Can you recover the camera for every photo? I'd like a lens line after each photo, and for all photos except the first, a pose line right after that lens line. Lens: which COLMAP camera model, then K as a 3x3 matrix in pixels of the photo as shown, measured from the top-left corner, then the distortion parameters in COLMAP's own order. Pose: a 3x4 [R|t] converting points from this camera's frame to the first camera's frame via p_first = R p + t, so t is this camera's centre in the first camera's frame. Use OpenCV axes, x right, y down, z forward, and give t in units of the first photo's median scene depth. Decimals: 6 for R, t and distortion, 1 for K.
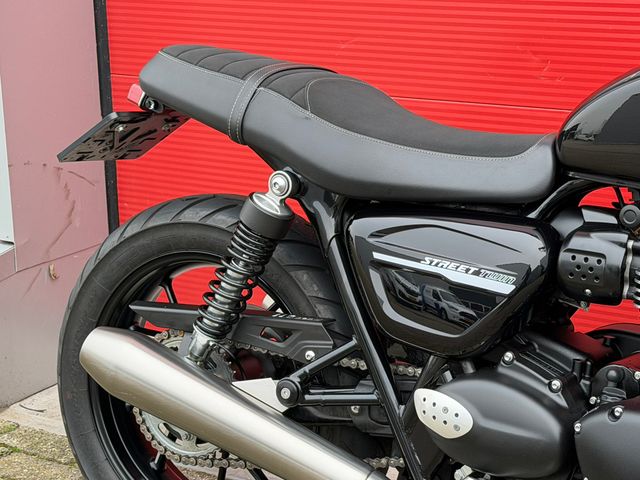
lens RADIAL K [[1495.8, 0, 318.6], [0, 1495.8, 251.7], [0, 0, 1]] dist [0.140876, 0.000000]
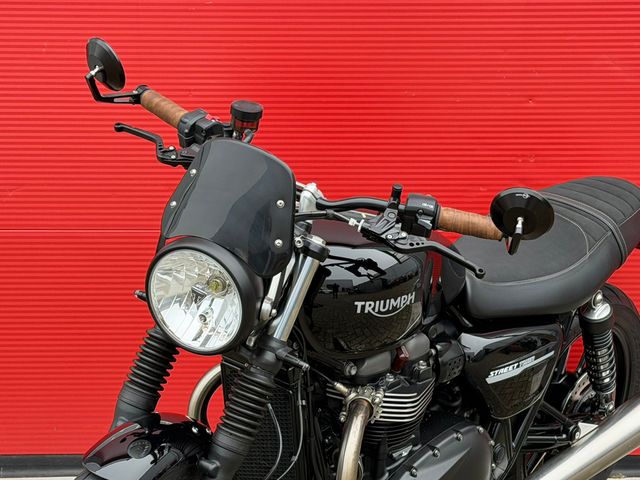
lens RADIAL K [[1495.8, 0, 330.0], [0, 1495.8, 249.4], [0, 0, 1]] dist [0.140876, 0.000000]
pose [[0.964153, 0.090199, -0.249548, 0.610142], [-0.112899, 0.990526, -0.078173, 0.005979], [0.240133, 0.103545, 0.965202, -0.365407]]
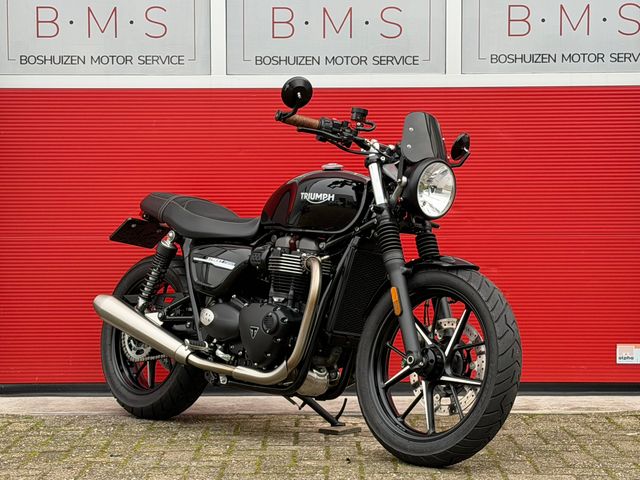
lens RADIAL K [[1495.8, 0, 320.7], [0, 1495.8, 240.8], [0, 0, 1]] dist [0.140876, 0.000000]
pose [[0.960722, 0.041019, -0.274463, 0.945970], [-0.112515, 0.961654, -0.250124, 0.588751], [0.253679, 0.271181, 0.928498, -1.328978]]
